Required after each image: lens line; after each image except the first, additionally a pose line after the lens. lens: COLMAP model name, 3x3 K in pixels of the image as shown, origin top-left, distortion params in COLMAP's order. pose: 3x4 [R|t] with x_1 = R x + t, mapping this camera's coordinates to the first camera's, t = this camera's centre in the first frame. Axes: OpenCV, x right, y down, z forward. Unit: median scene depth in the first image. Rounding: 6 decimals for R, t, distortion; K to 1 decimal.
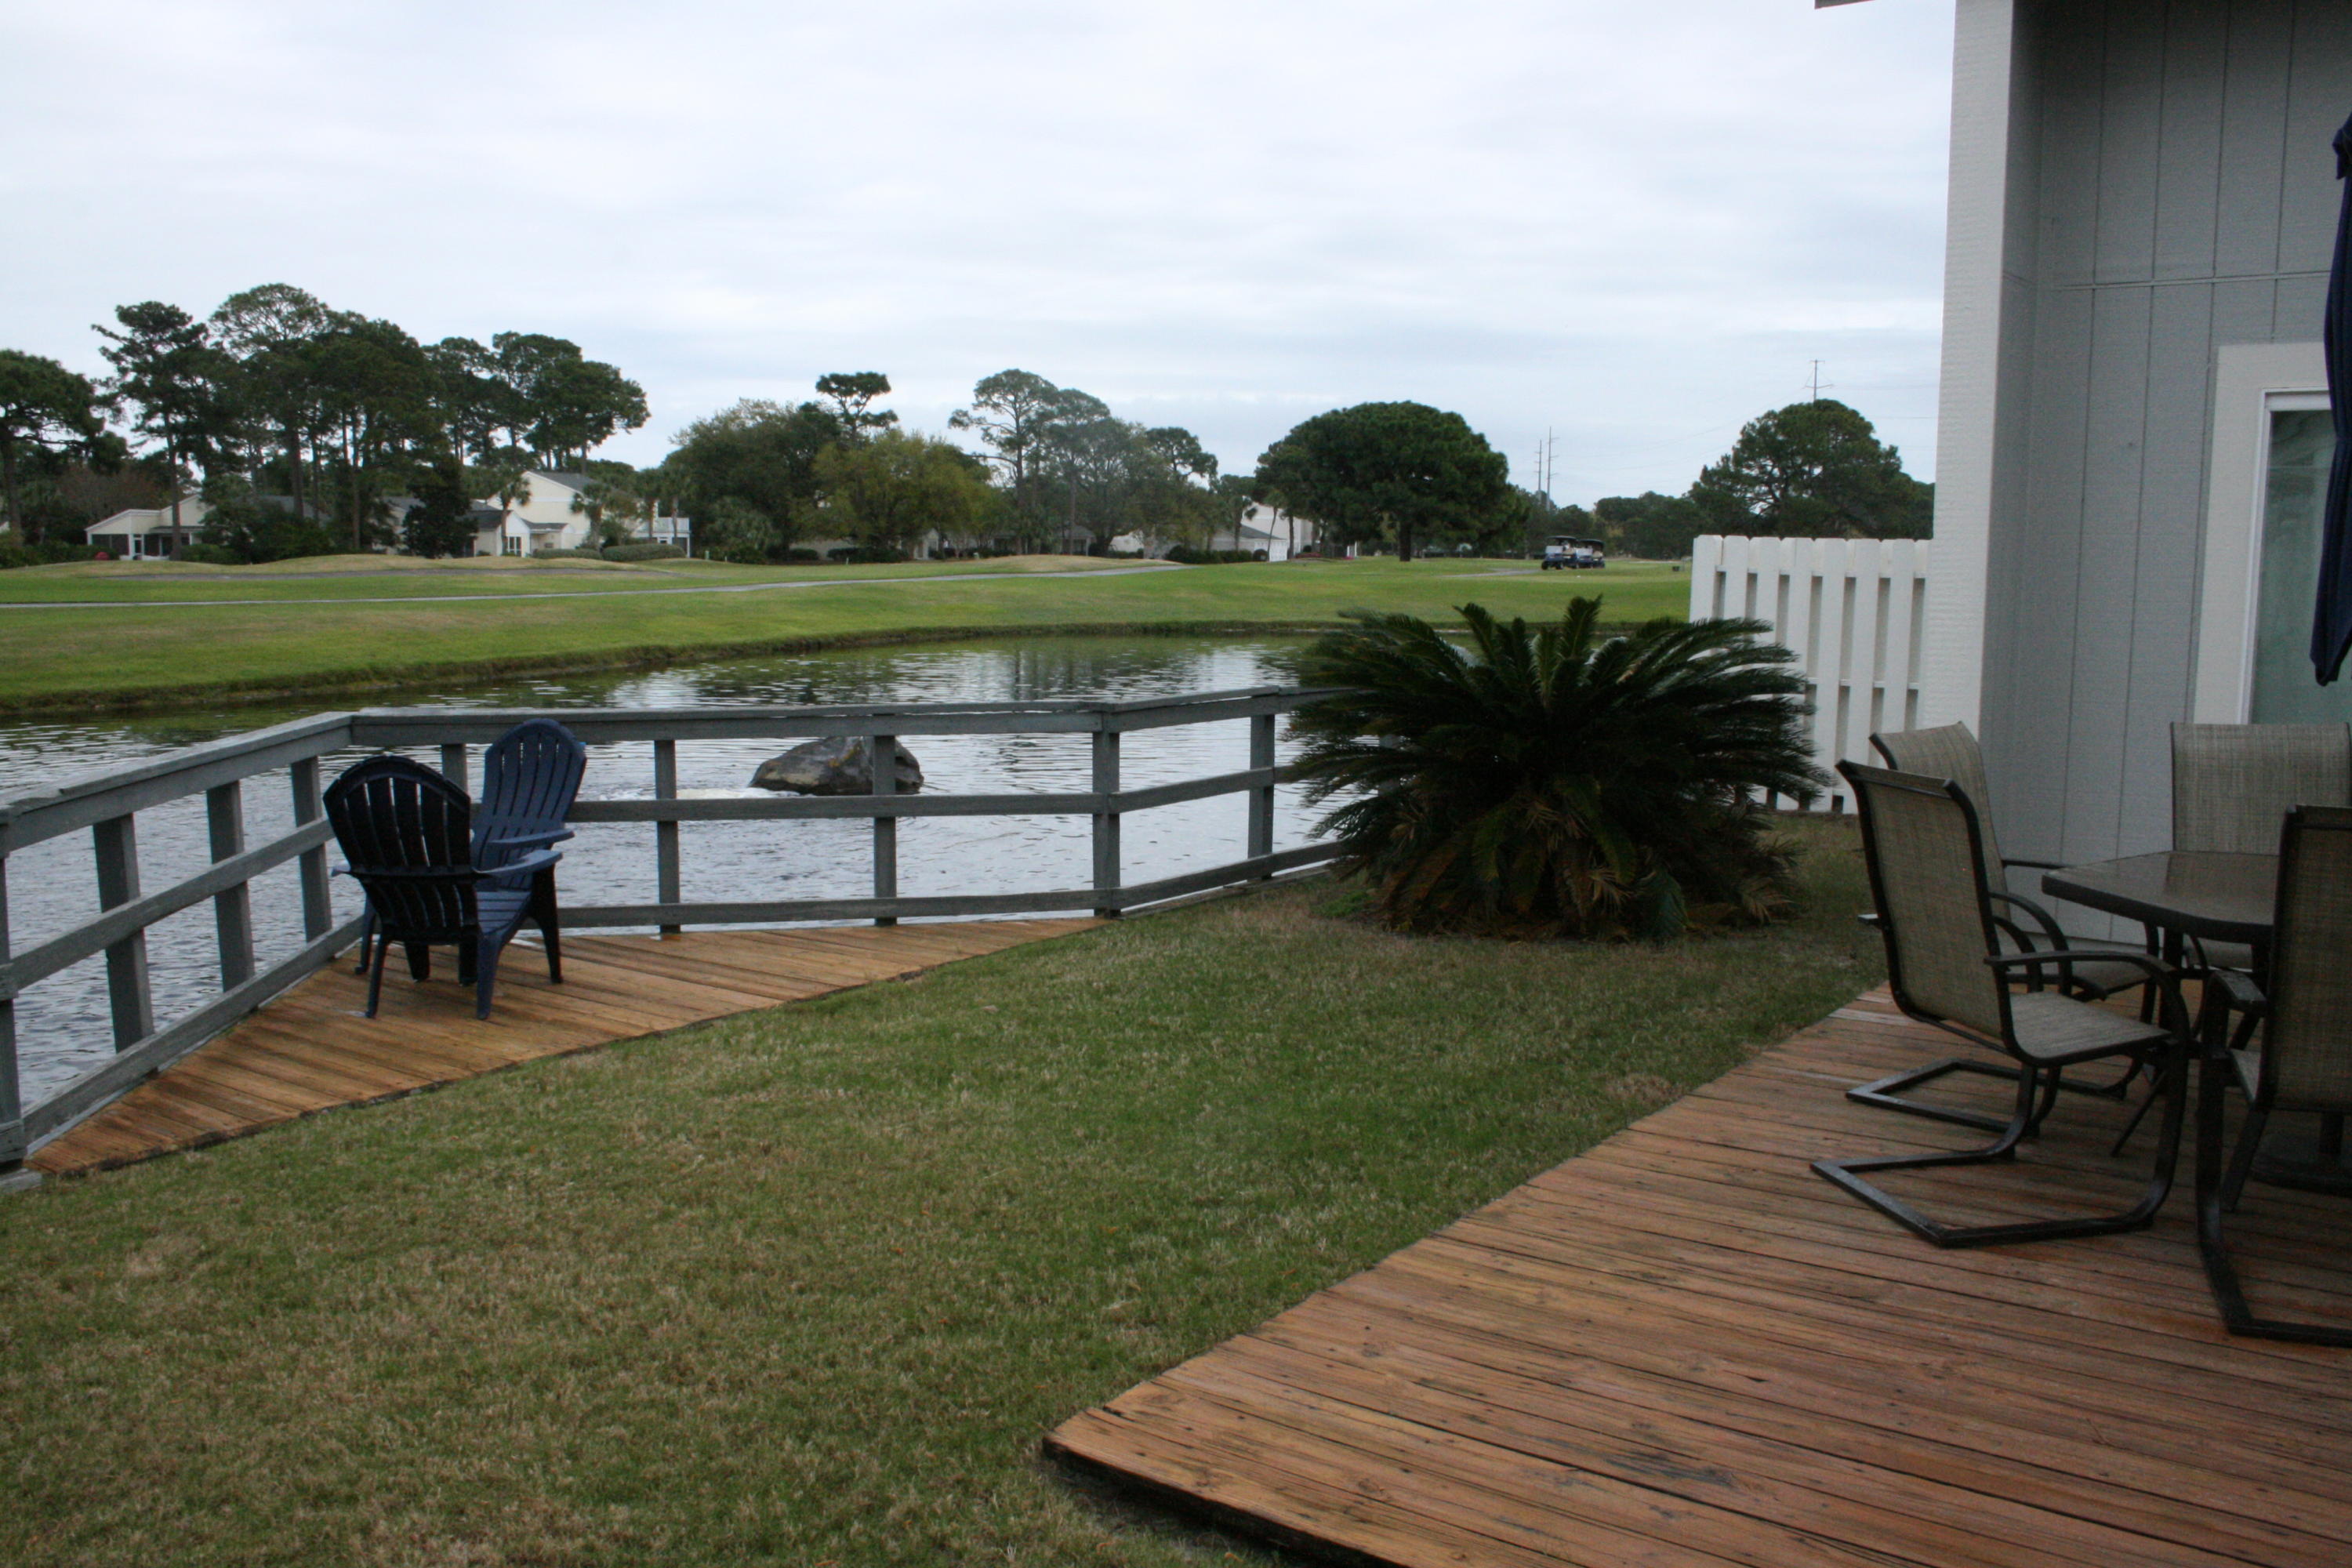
lens RADIAL K [[1961.7, 0, 1137.2], [0, 1961.7, 820.3], [0, 0, 1]] dist [-0.152098, 0.135402]
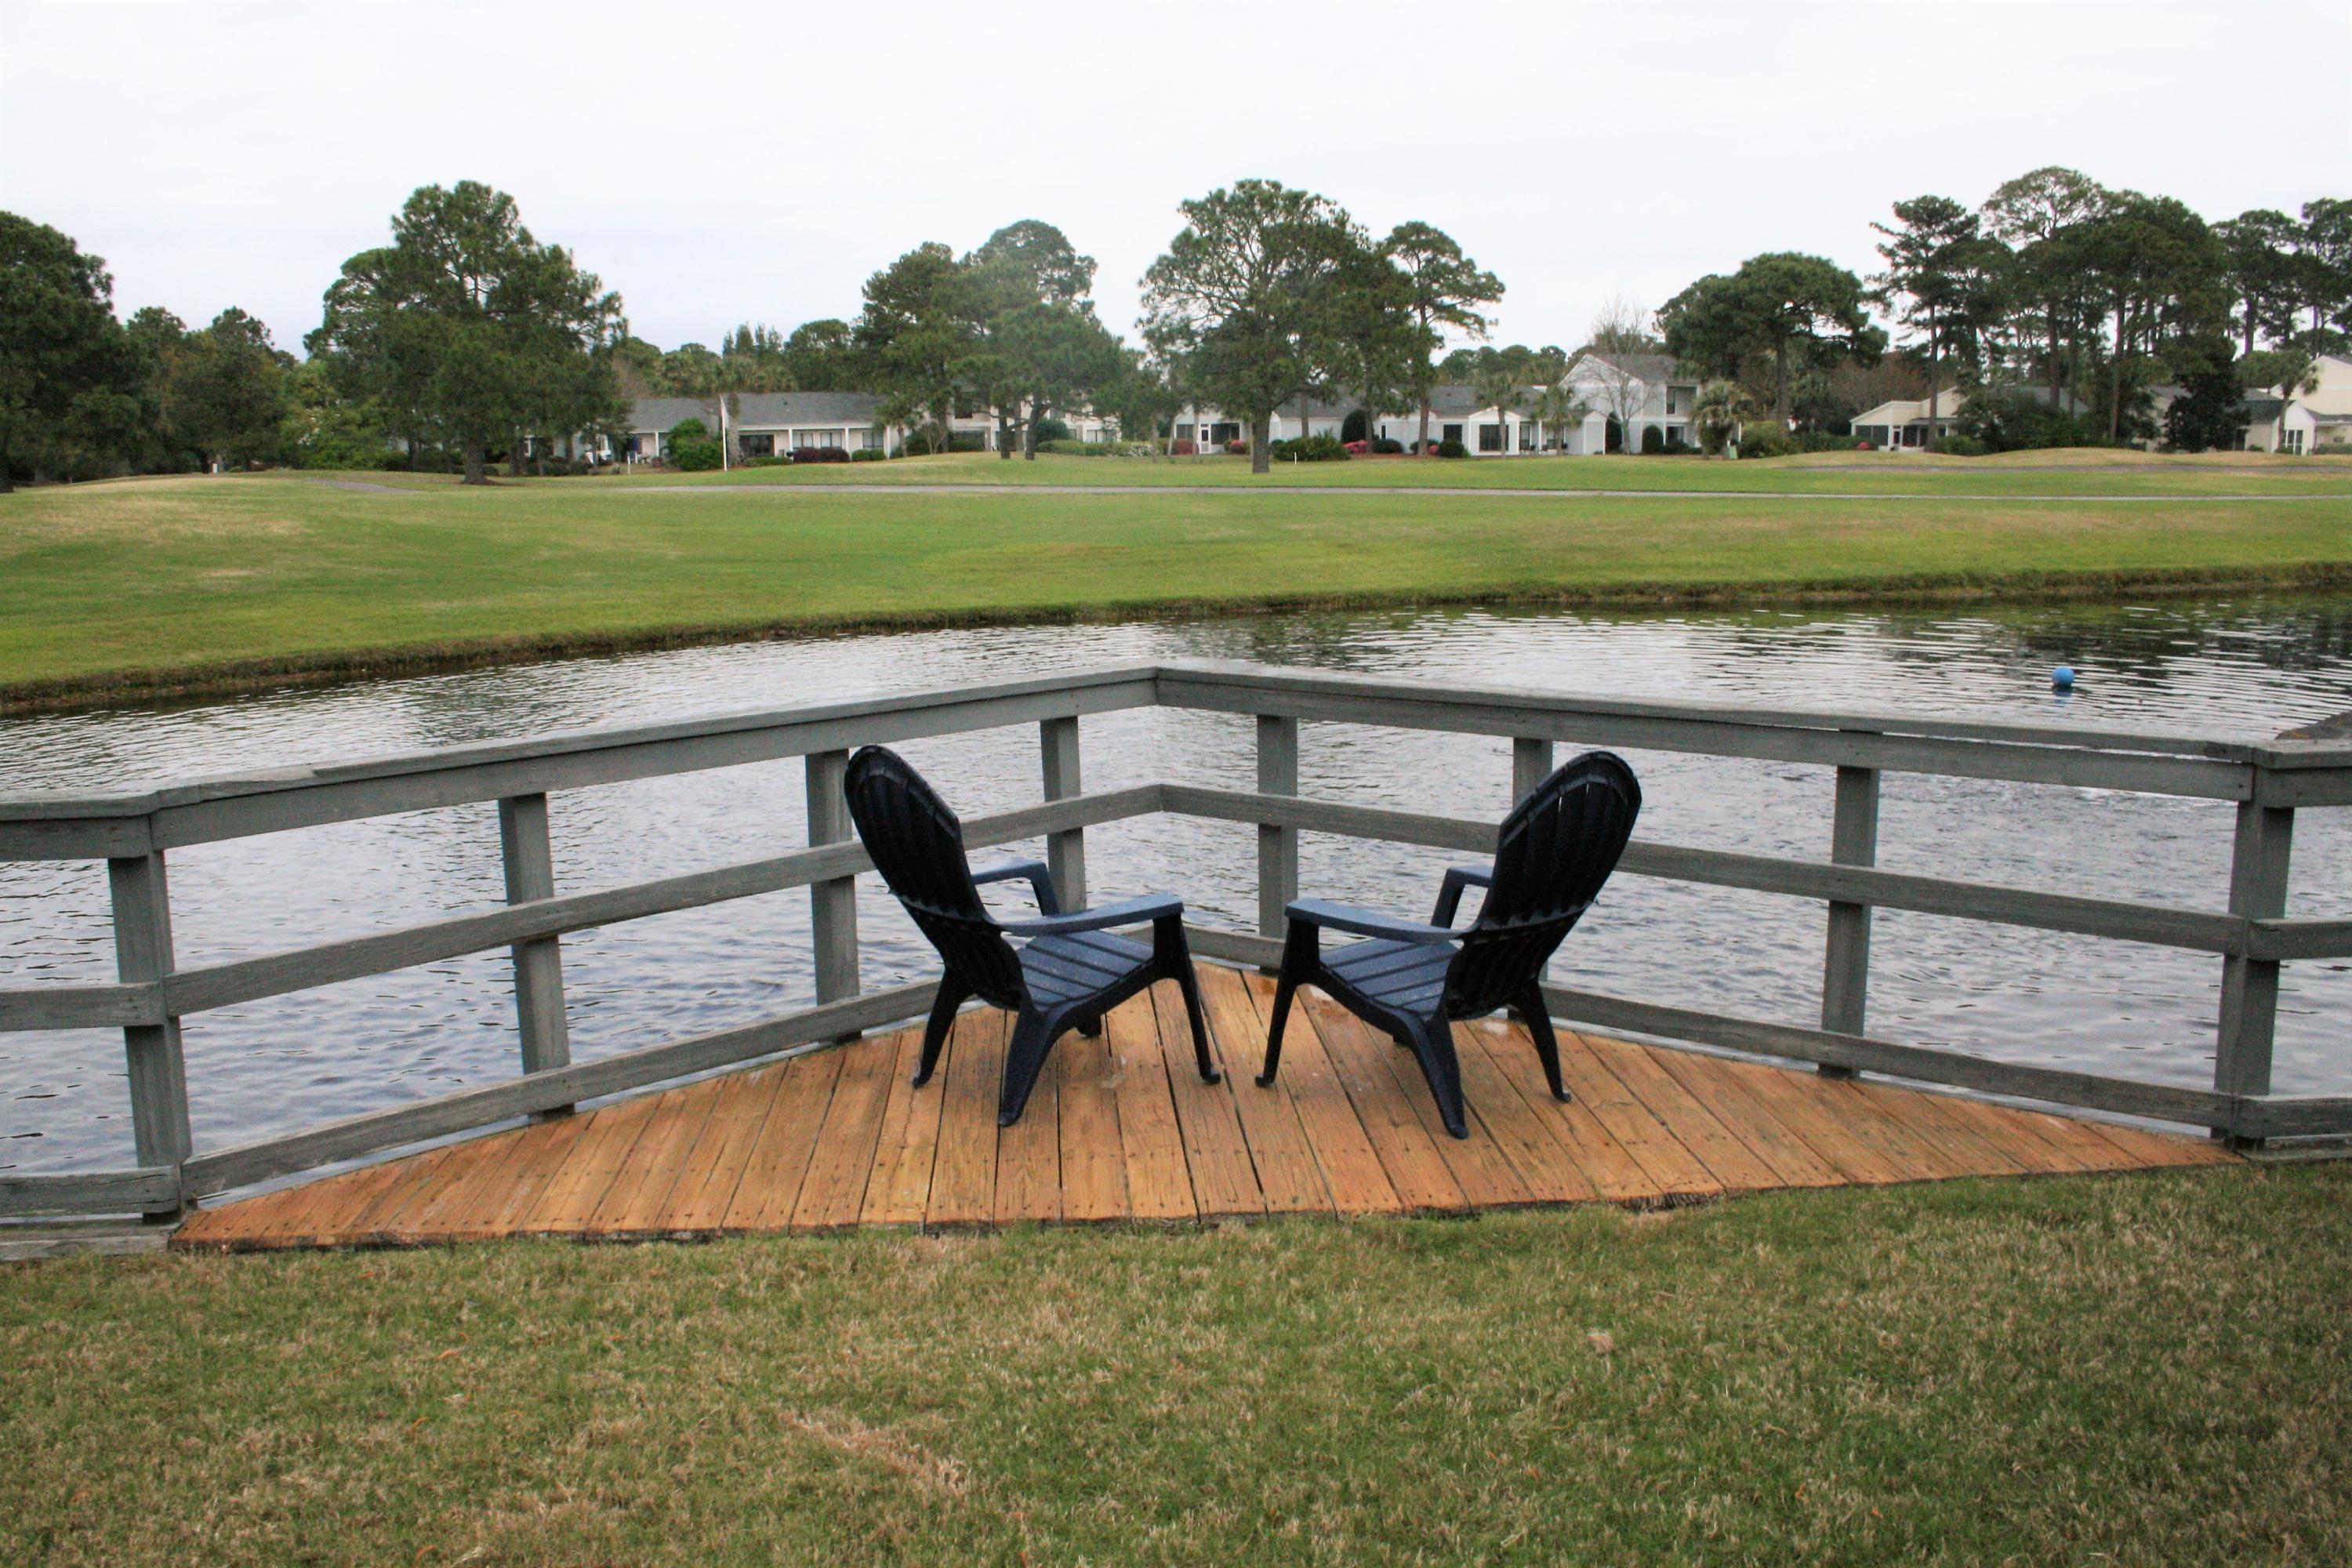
lens RADIAL K [[1974.6, 0, 1137.1], [0, 1974.6, 792.5], [0, 0, 1]] dist [-0.158801, 0.148297]
pose [[0.656028, 0.119996, -0.745137, 0.392929], [-0.090006, 0.992673, 0.080616, -0.148030], [0.749351, 0.014180, 0.662021, 1.048425]]
